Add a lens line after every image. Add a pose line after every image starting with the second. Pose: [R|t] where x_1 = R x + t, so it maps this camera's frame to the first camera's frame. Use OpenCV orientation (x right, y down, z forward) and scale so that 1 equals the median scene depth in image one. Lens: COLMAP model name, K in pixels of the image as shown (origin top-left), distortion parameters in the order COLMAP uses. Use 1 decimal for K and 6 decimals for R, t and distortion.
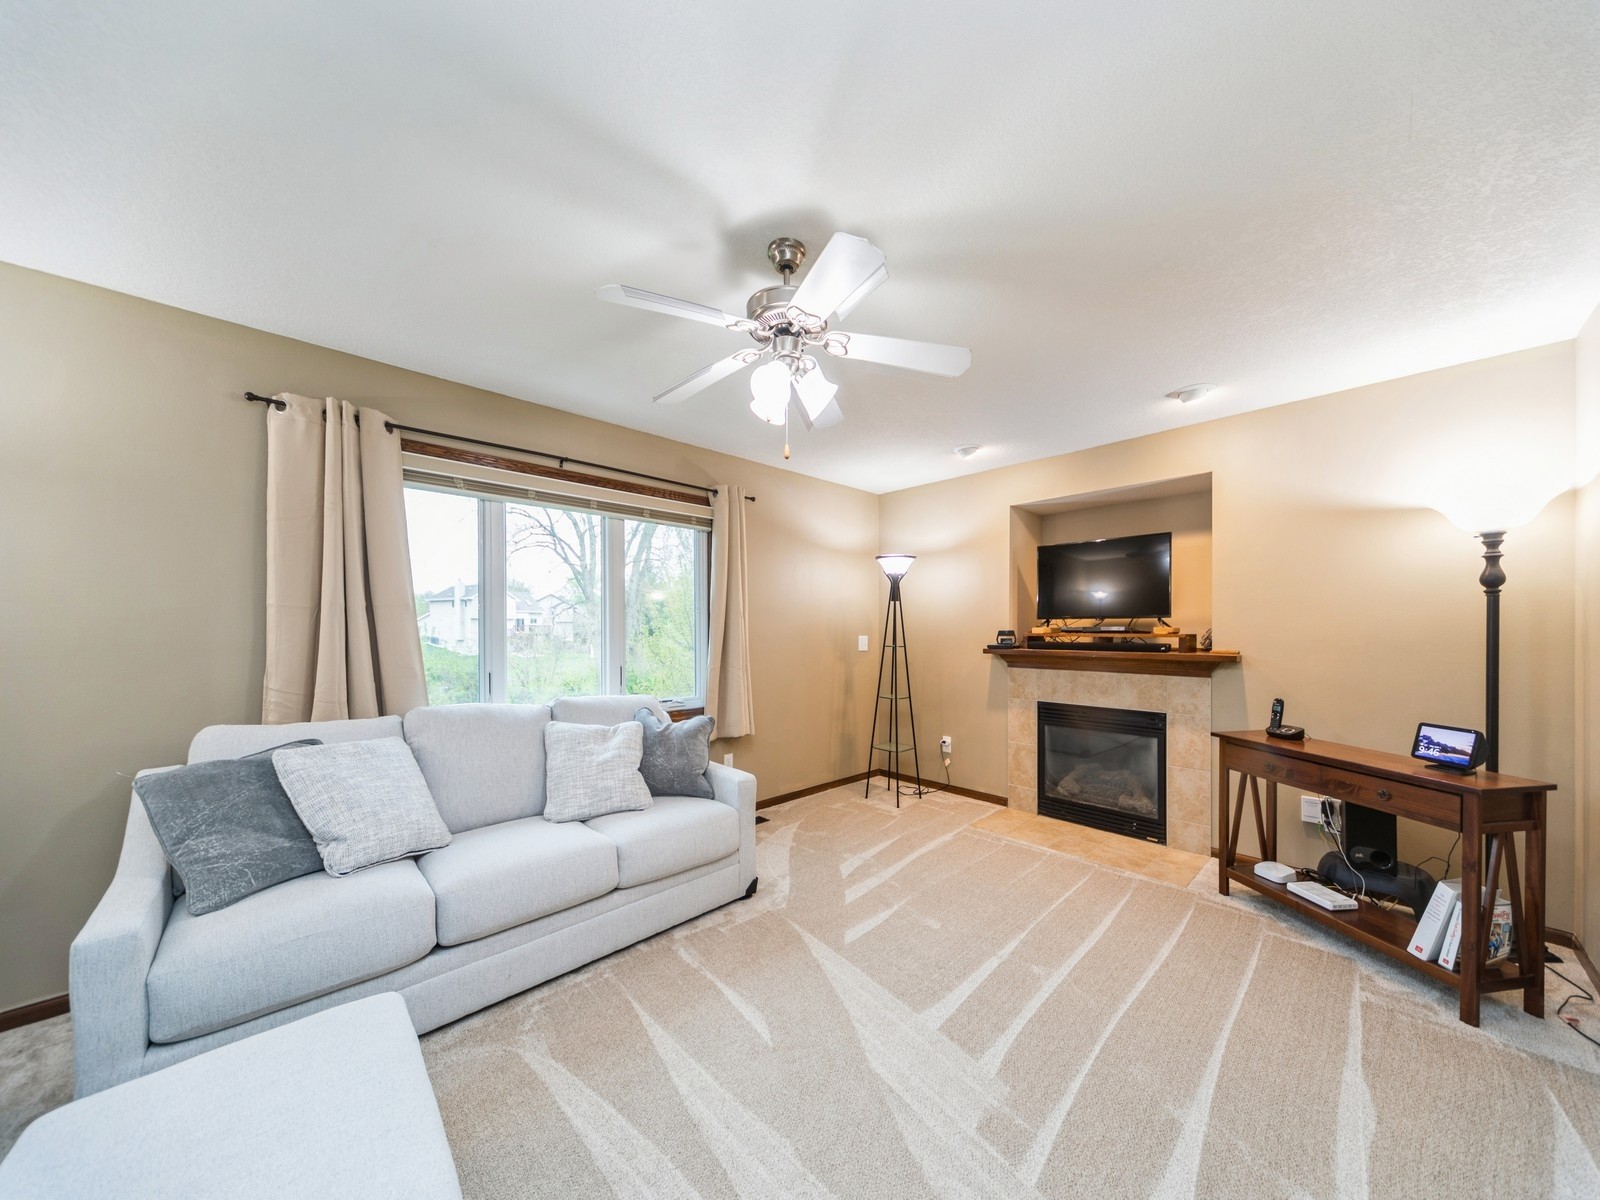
lens RADIAL K [[537.8, 0, 792.6], [0, 537.8, 646.2], [0, 0, 1]] dist [0.007991, -0.000801]
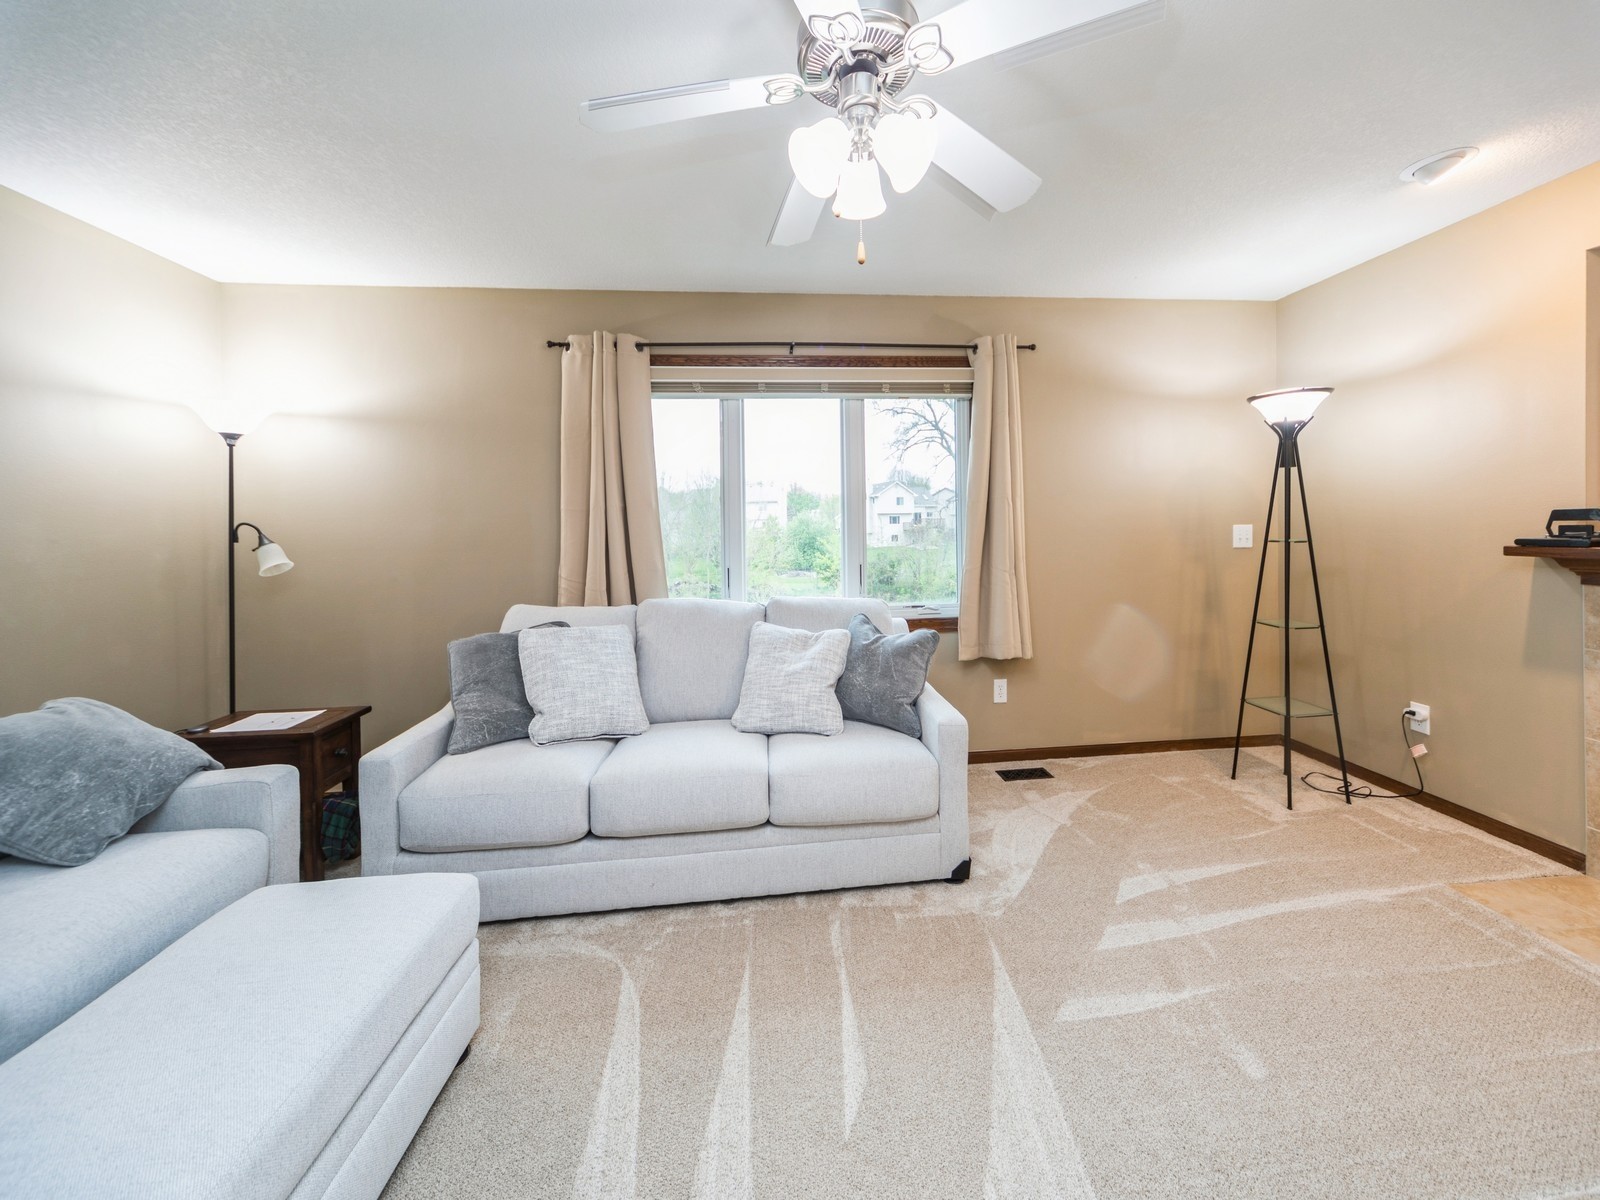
lens RADIAL K [[563.5, 0, 829.1], [0, 563.5, 537.5], [0, 0, 1]] dist [0.008332, -0.000084]
pose [[0.802074, -0.003388, -0.597214, 0.257448], [0.002373, 0.999994, -0.002485, -0.006248], [0.597219, 0.000576, 0.802078, 0.287864]]
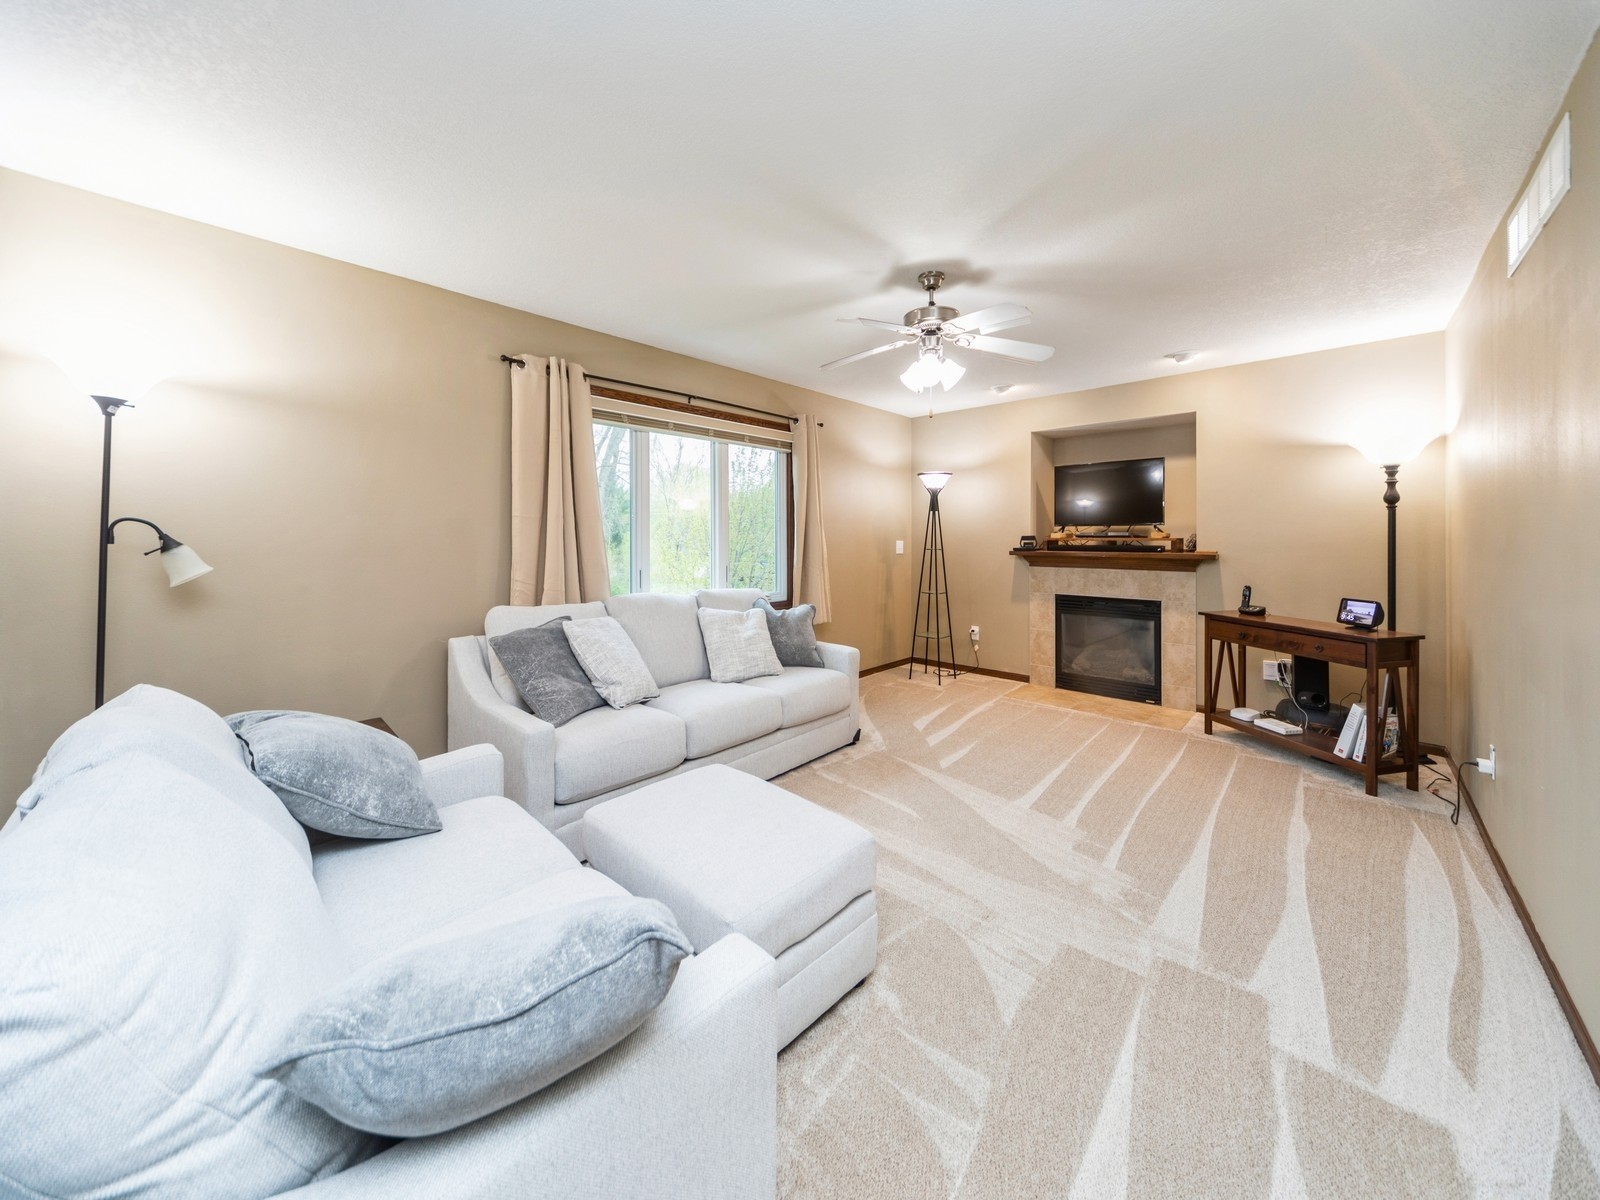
lens RADIAL K [[563.5, 0, 785.0], [0, 563.5, 553.4], [0, 0, 1]] dist [0.008332, -0.000084]
pose [[0.998224, -0.003509, 0.059462, -0.344201], [0.003562, 0.999993, -0.000787, 0.014478], [-0.059459, 0.000997, 0.998230, -0.350054]]
